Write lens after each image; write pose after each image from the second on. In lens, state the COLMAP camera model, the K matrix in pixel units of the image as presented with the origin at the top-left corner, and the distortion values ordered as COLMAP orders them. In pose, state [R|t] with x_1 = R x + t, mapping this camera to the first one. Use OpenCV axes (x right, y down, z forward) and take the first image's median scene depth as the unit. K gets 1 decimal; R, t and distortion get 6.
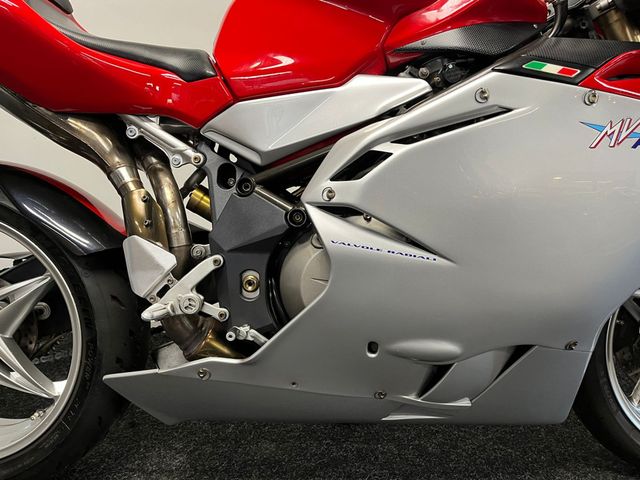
lens RADIAL K [[485.7, 0, 321.7], [0, 485.7, 242.7], [0, 0, 1]] dist [0.075422, -0.099821]
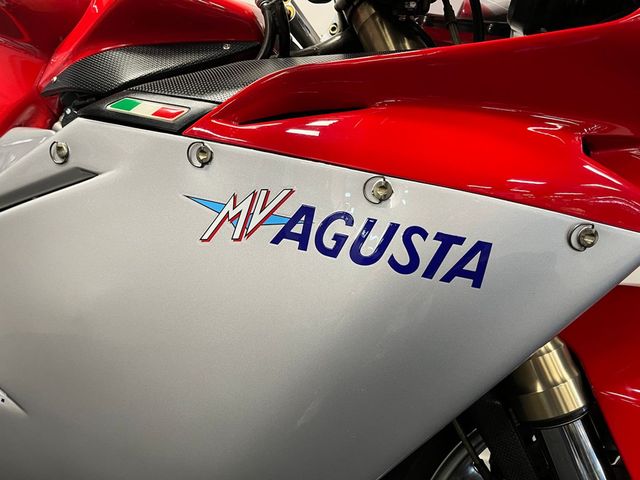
lens RADIAL K [[485.7, 0, 321.7], [0, 485.7, 242.7], [0, 0, 1]] dist [0.075422, -0.099821]
pose [[0.946601, 0.037455, -0.320224, 0.769424], [-0.070516, 0.993234, -0.092275, -0.131995], [0.314601, 0.109928, 0.942837, 0.457142]]
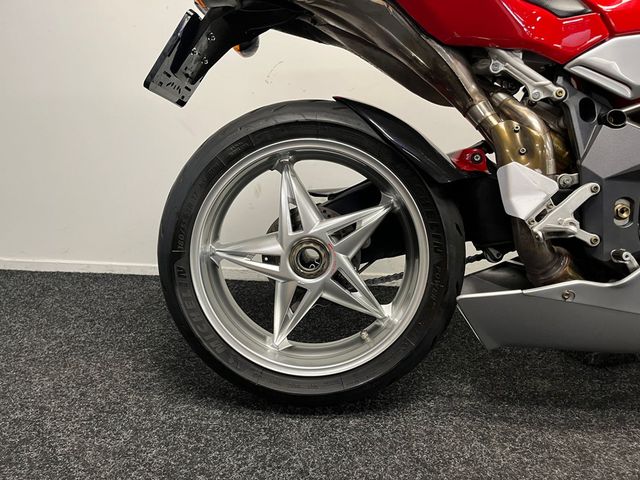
lens RADIAL K [[485.7, 0, 321.7], [0, 485.7, 242.7], [0, 0, 1]] dist [0.075422, -0.099821]
pose [[0.998661, 0.033507, -0.039421, -0.756737], [-0.032420, 0.999085, 0.027888, 0.144194], [0.040319, -0.026573, 0.998833, -0.084915]]
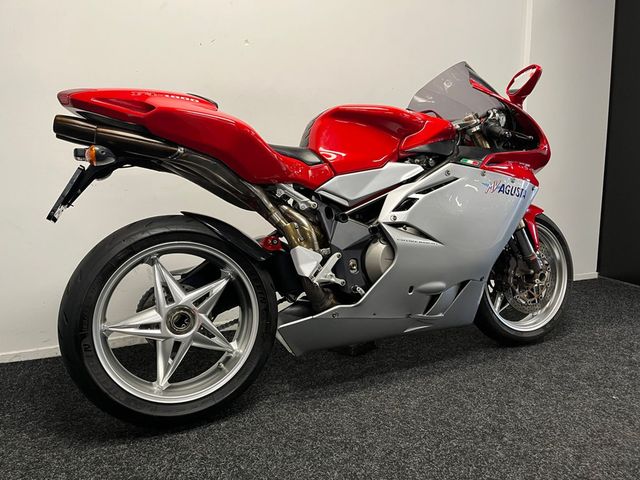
lens RADIAL K [[485.7, 0, 321.7], [0, 485.7, 242.7], [0, 0, 1]] dist [0.075422, -0.099821]
pose [[0.905060, -0.076642, 0.418321, -1.099642], [0.106191, 0.993197, -0.047783, 0.072929], [-0.411813, 0.087668, 0.907042, -0.762044]]
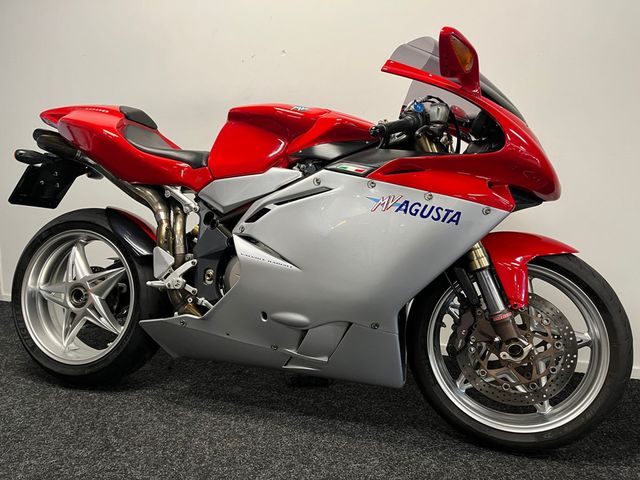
lens RADIAL K [[485.7, 0, 321.7], [0, 485.7, 242.7], [0, 0, 1]] dist [0.075422, -0.099821]
pose [[0.958436, 0.055106, -0.279935, 0.788796], [-0.085767, 0.991436, -0.098480, 0.106558], [0.272110, 0.118396, 0.954955, -0.683114]]
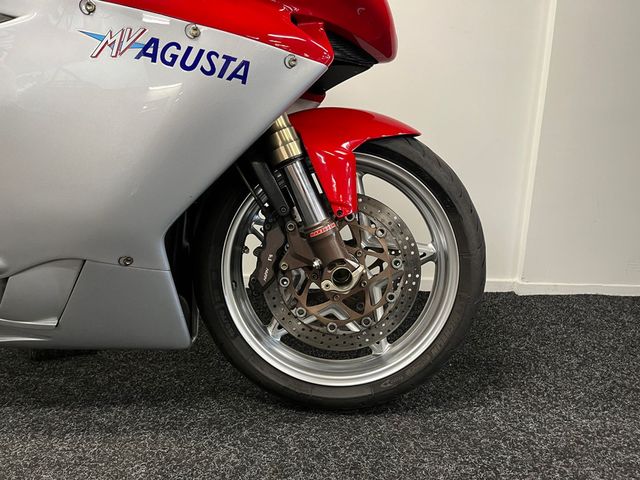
lens RADIAL K [[485.7, 0, 321.7], [0, 485.7, 242.7], [0, 0, 1]] dist [0.075422, -0.099821]
pose [[0.999633, 0.013252, 0.023634, 0.894686], [-0.013755, 0.999680, 0.021253, 0.144024], [-0.023344, -0.021570, 0.999495, -0.027768]]
